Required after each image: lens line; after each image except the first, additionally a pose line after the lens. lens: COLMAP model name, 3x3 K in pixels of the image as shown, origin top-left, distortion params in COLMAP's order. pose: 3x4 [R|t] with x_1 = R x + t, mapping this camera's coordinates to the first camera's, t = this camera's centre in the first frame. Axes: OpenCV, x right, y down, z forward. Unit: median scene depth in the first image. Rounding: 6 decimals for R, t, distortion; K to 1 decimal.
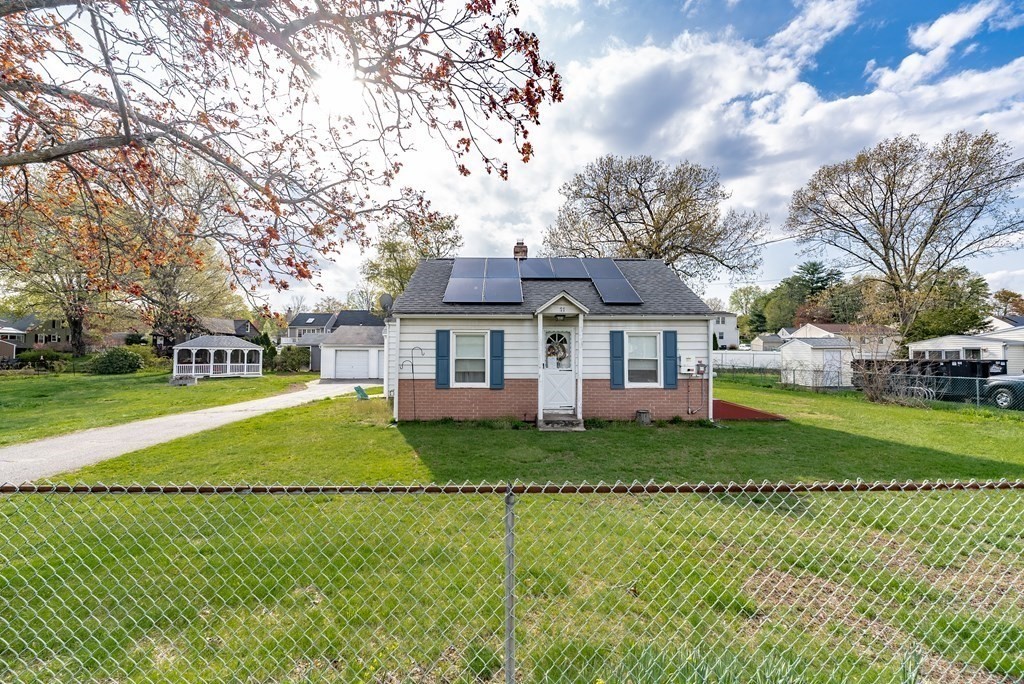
lens RADIAL K [[424.6, 0, 517.3], [0, 424.6, 348.6], [0, 0, 1]] dist [0.002330, -0.000710]
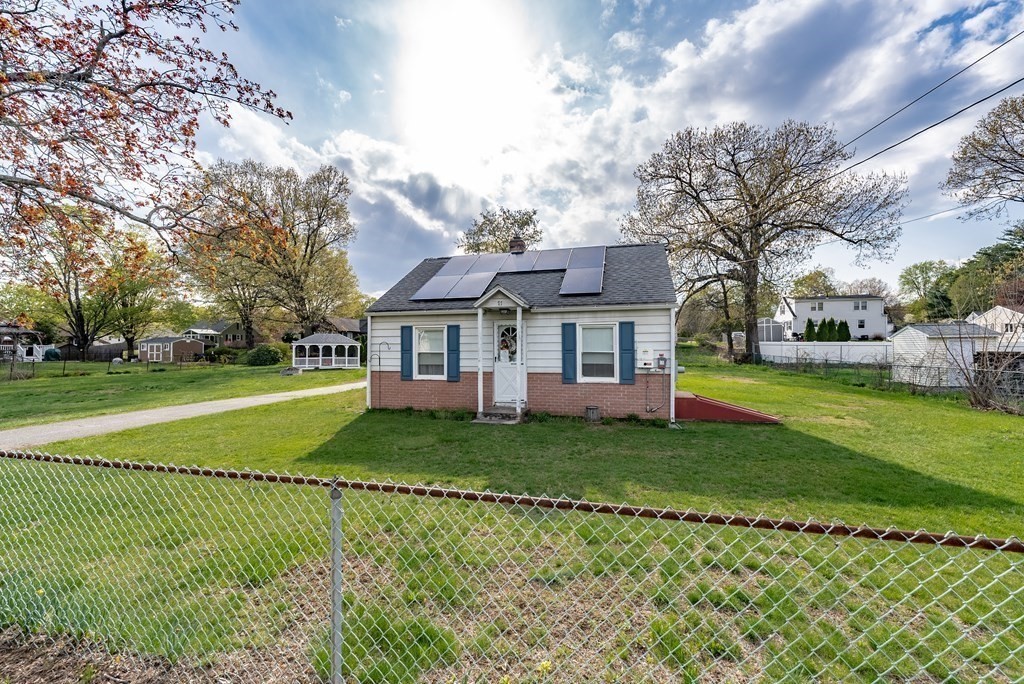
lens RADIAL K [[424.6, 0, 519.7], [0, 424.6, 358.8], [0, 0, 1]] dist [0.002330, -0.000710]
pose [[0.958377, 0.001411, -0.285501, 0.400618], [0.009576, 0.999266, 0.037084, 0.002165], [0.285344, -0.038274, 0.957661, 0.043883]]
